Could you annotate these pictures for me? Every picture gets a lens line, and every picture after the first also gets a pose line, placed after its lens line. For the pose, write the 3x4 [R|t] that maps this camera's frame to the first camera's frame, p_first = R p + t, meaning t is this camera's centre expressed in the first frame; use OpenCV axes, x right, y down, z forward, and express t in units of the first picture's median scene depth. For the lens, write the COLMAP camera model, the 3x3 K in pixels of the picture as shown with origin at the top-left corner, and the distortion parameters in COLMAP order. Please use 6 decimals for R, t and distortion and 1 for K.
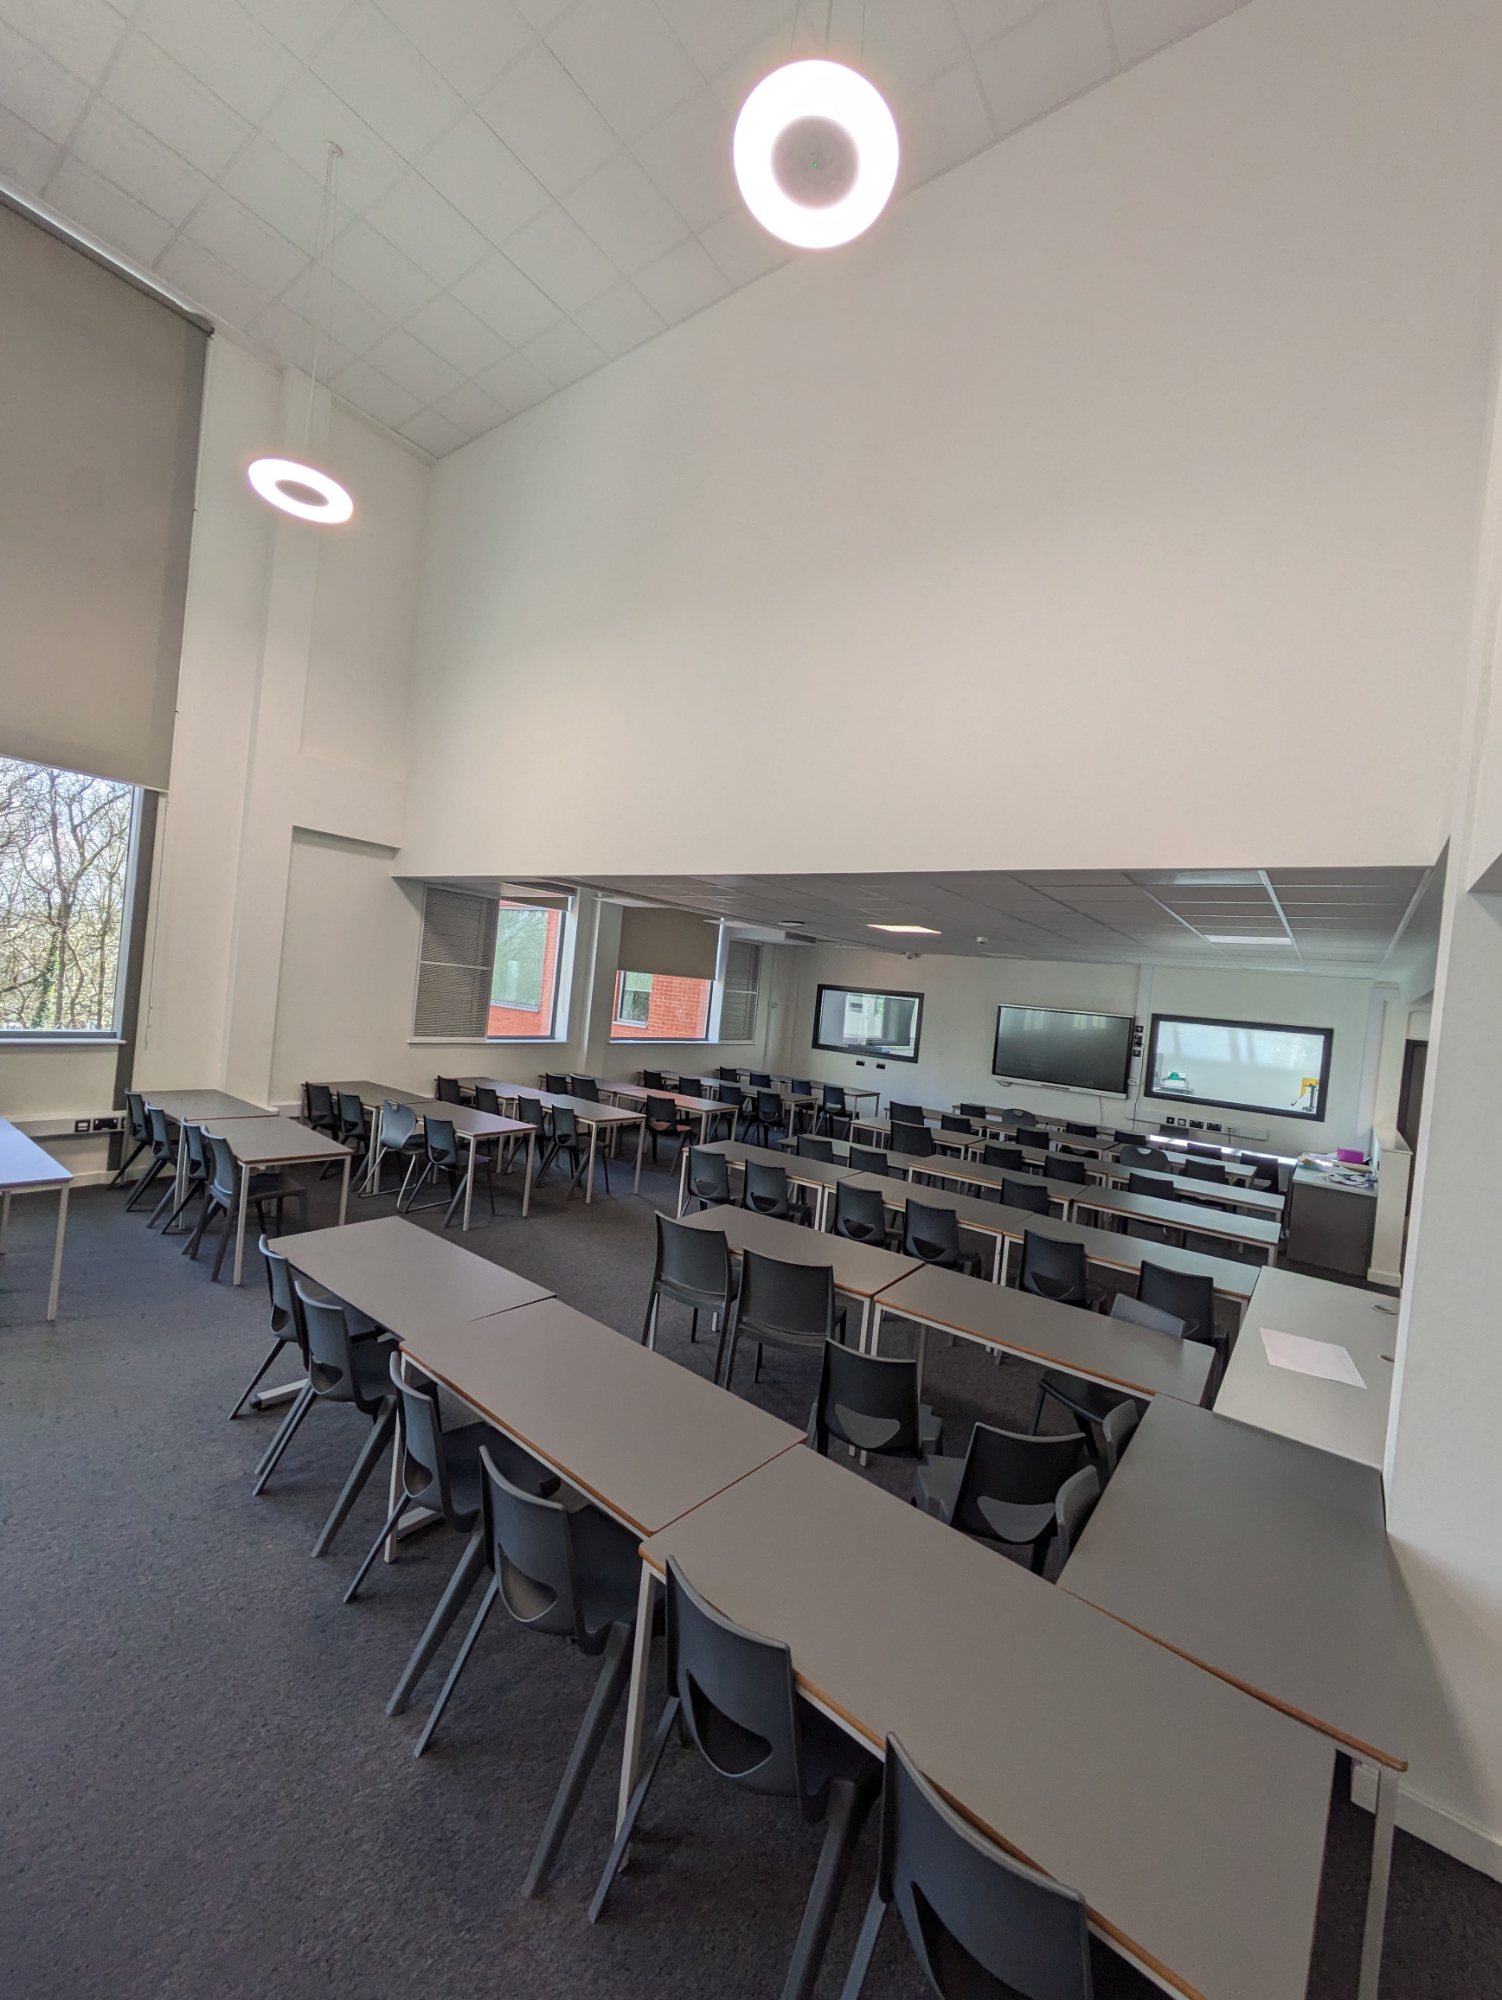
lens RADIAL K [[789.8, 0, 766.1], [0, 789.8, 1005.8], [0, 0, 1]] dist [0.001341, 0.000253]
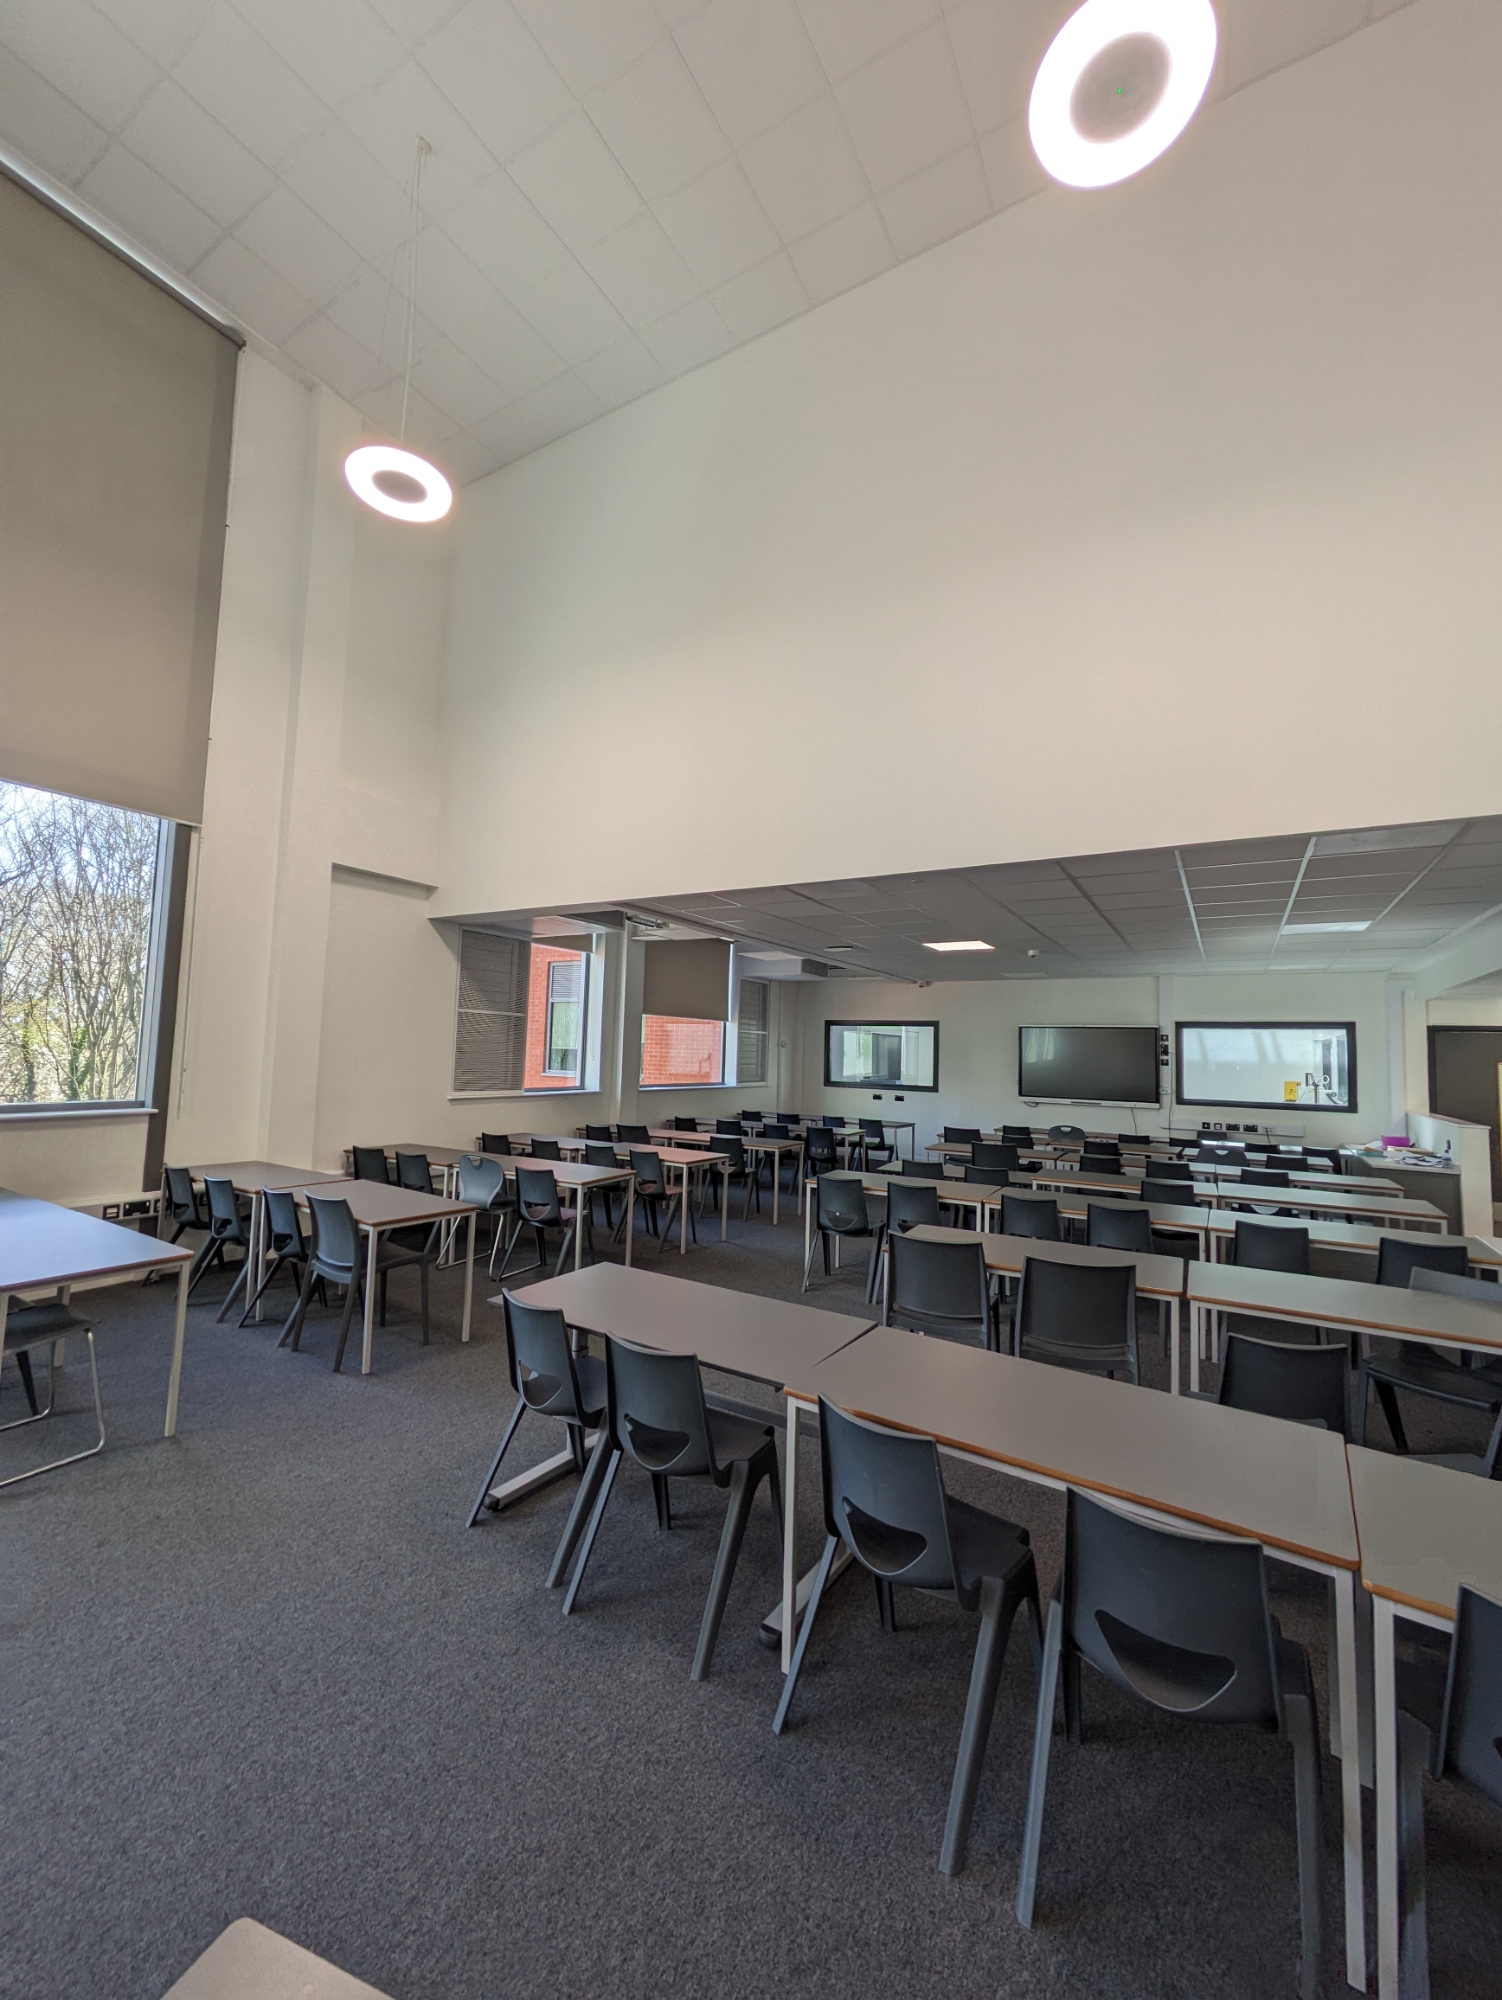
lens RADIAL K [[789.8, 0, 756.5], [0, 789.8, 1006.0], [0, 0, 1]] dist [0.001341, 0.000253]
pose [[0.993009, -0.064547, 0.098823, -0.193175], [0.071887, 0.994766, -0.072609, 0.033649], [-0.093619, 0.079206, 0.992452, 0.058915]]
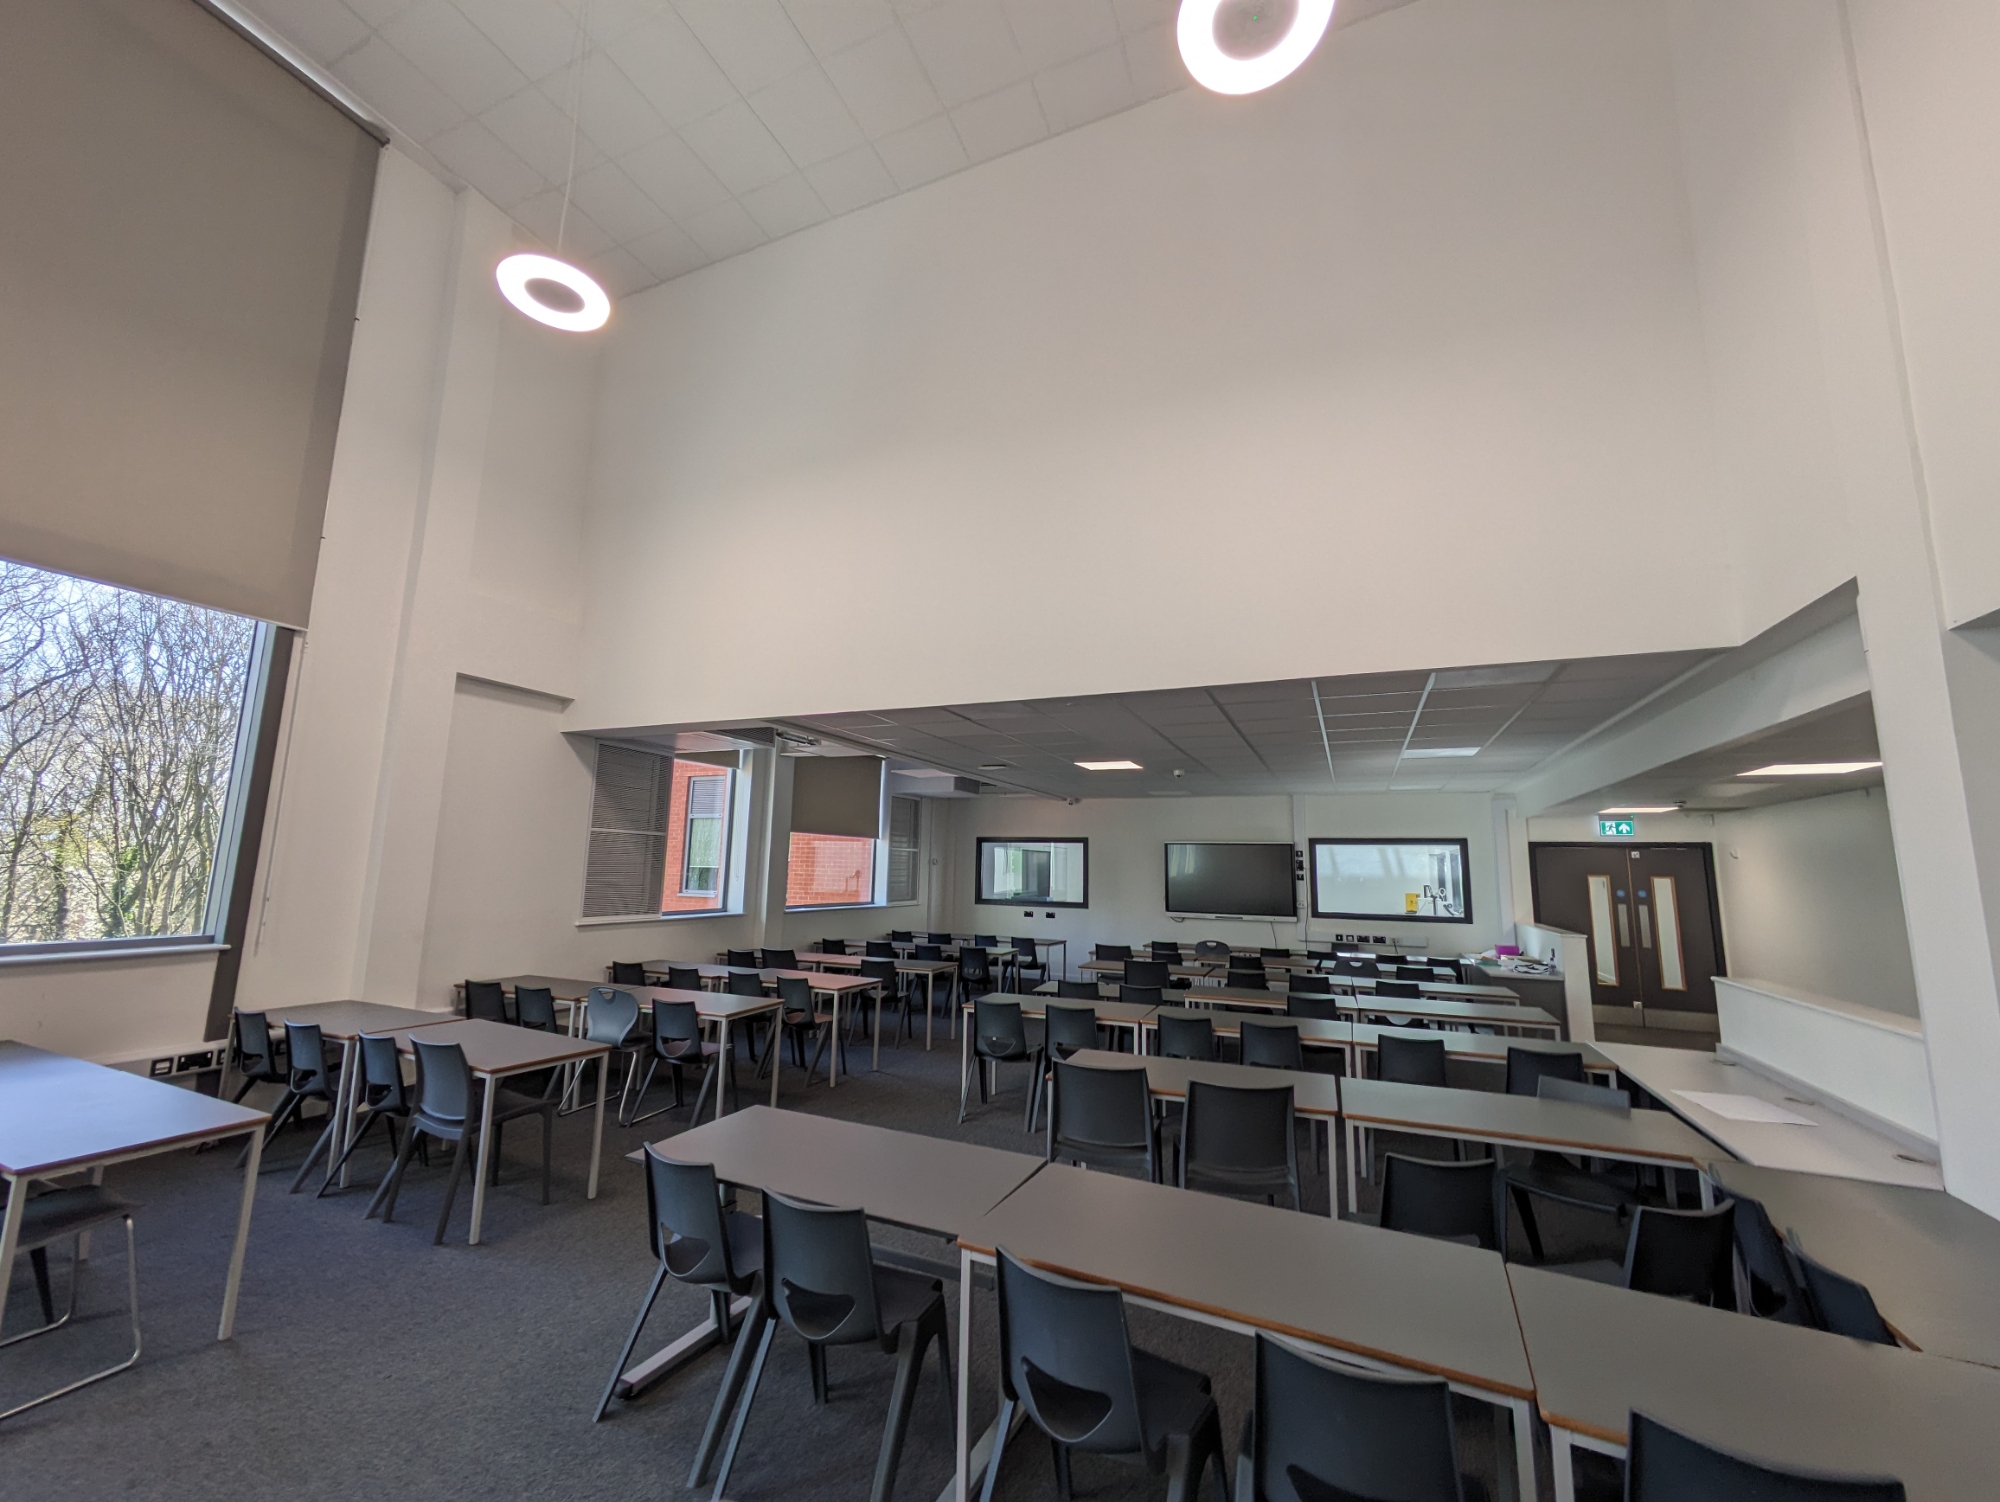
lens RADIAL K [[789.8, 0, 1001.6], [0, 789.8, 760.3], [0, 0, 1]] dist [0.001341, 0.000253]
pose [[0.973017, -0.047393, 0.225816, -0.202956], [0.080027, 0.987245, -0.137631, 0.026818], [-0.216413, 0.151988, 0.964399, 0.061934]]
